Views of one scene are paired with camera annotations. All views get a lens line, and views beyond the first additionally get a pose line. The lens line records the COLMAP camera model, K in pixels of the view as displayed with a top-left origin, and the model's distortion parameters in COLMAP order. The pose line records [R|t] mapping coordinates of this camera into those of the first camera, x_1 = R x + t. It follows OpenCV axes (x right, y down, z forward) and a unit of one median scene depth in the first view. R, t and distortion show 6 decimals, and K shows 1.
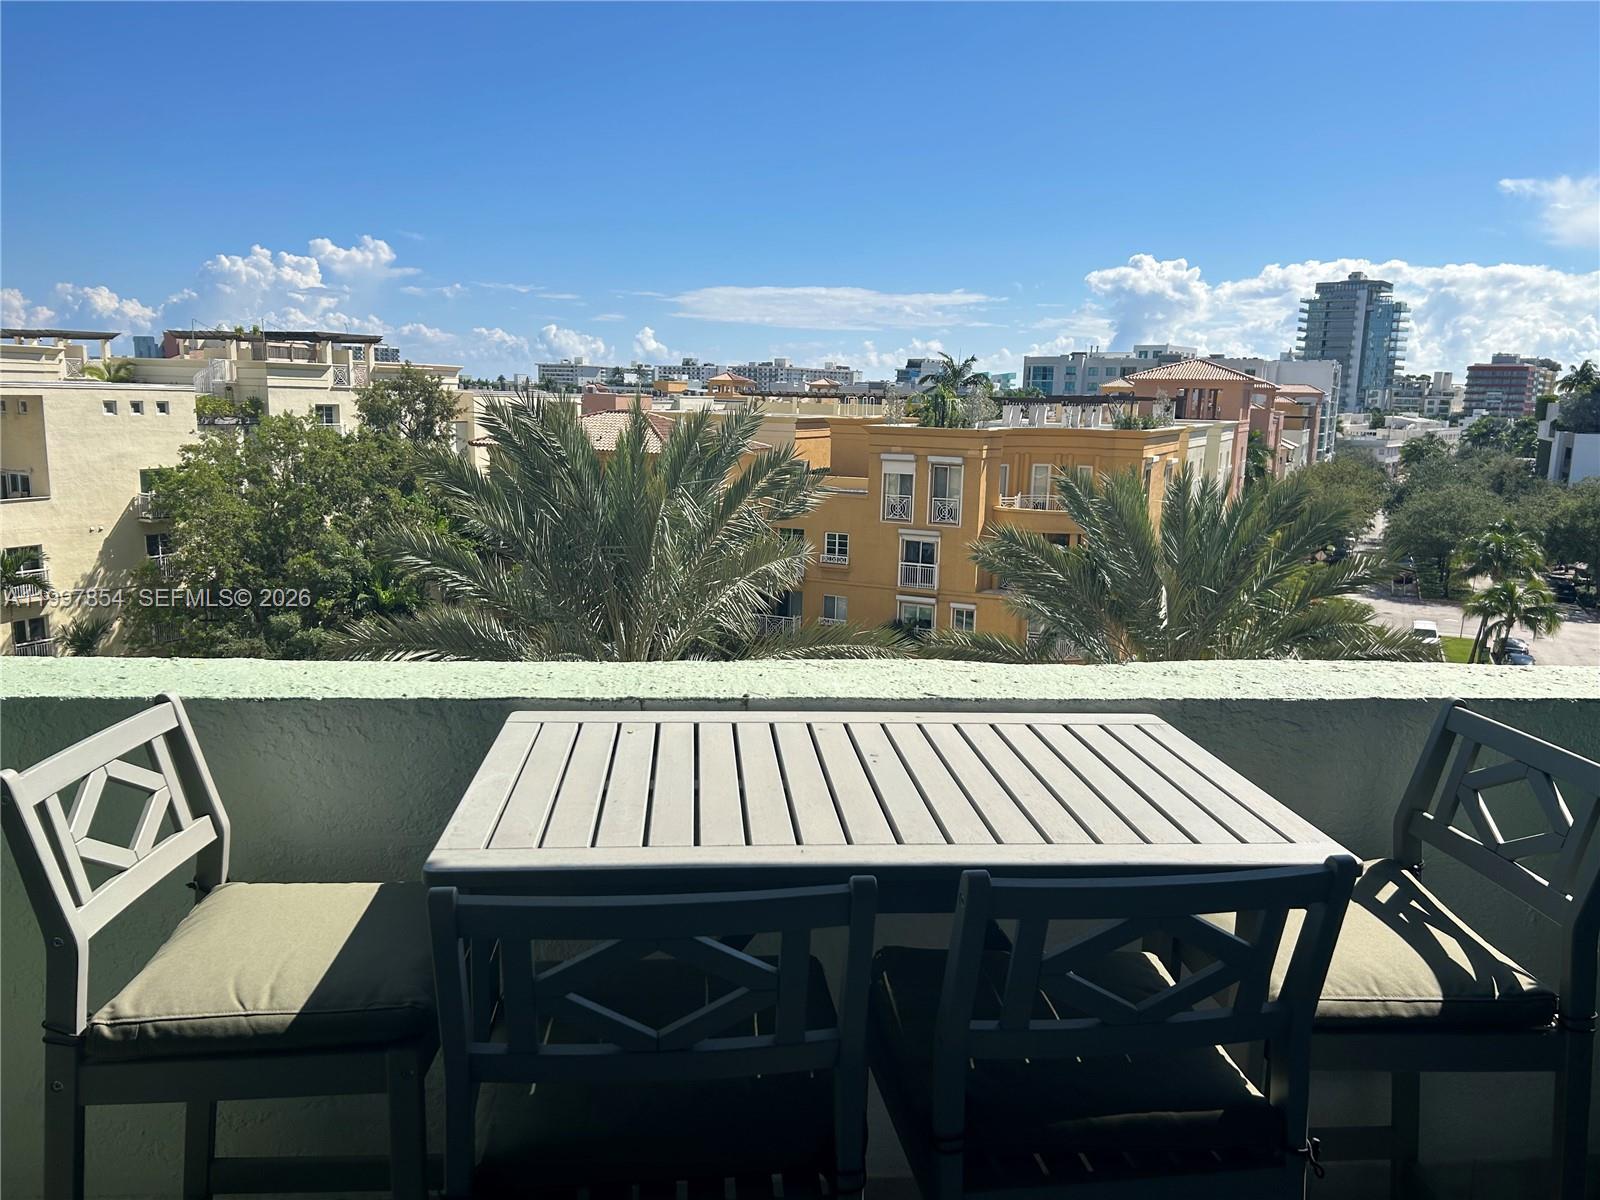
lens RADIAL K [[1205.0, 0, 805.8], [0, 1205.0, 602.5], [0, 0, 1]] dist [0.052288, -0.055220]
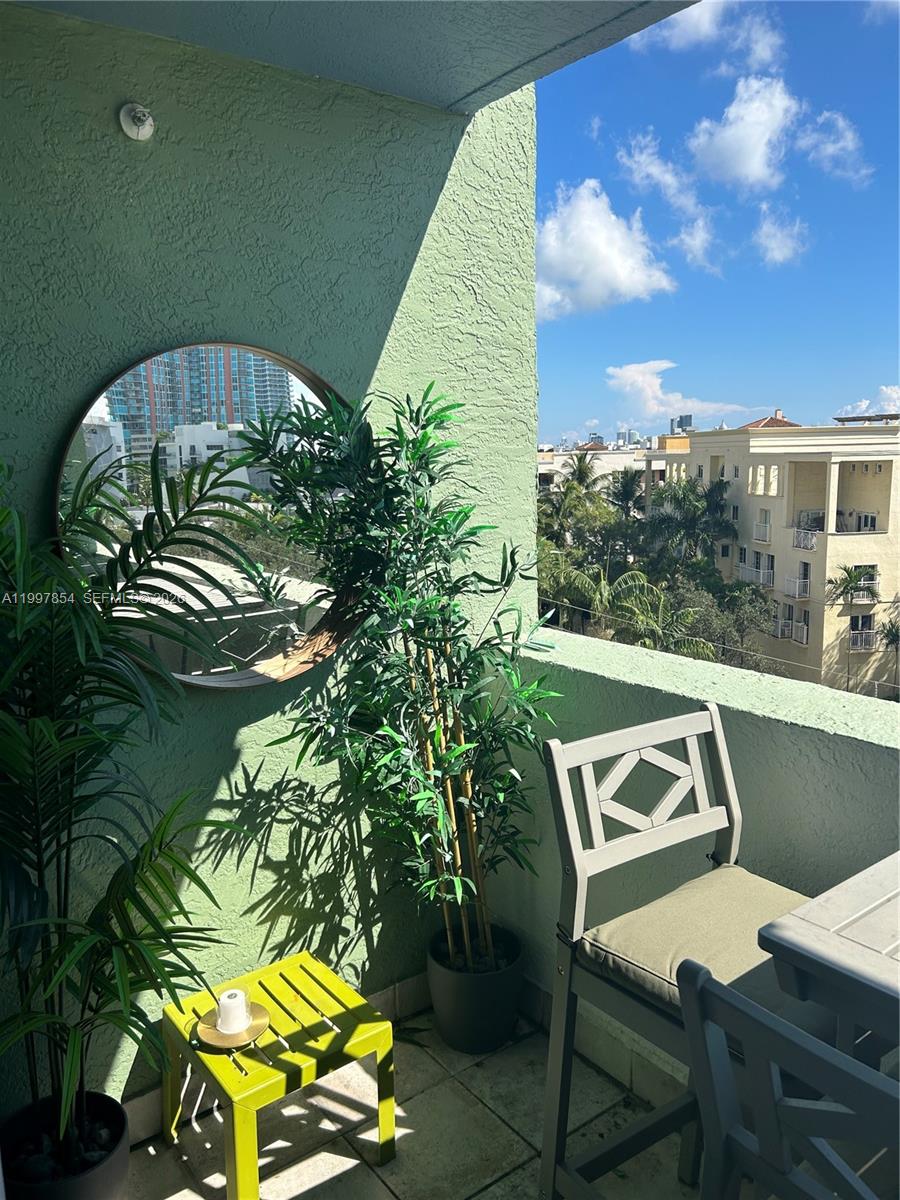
lens RADIAL K [[903.7, 0, 445.7], [0, 903.7, 606.6], [0, 0, 1]] dist [0.052288, -0.055220]
pose [[0.535259, 0.103848, -0.838280, 0.122732], [-0.109215, 0.992592, 0.053229, -0.049151], [0.837598, 0.063061, 0.542635, 0.247383]]
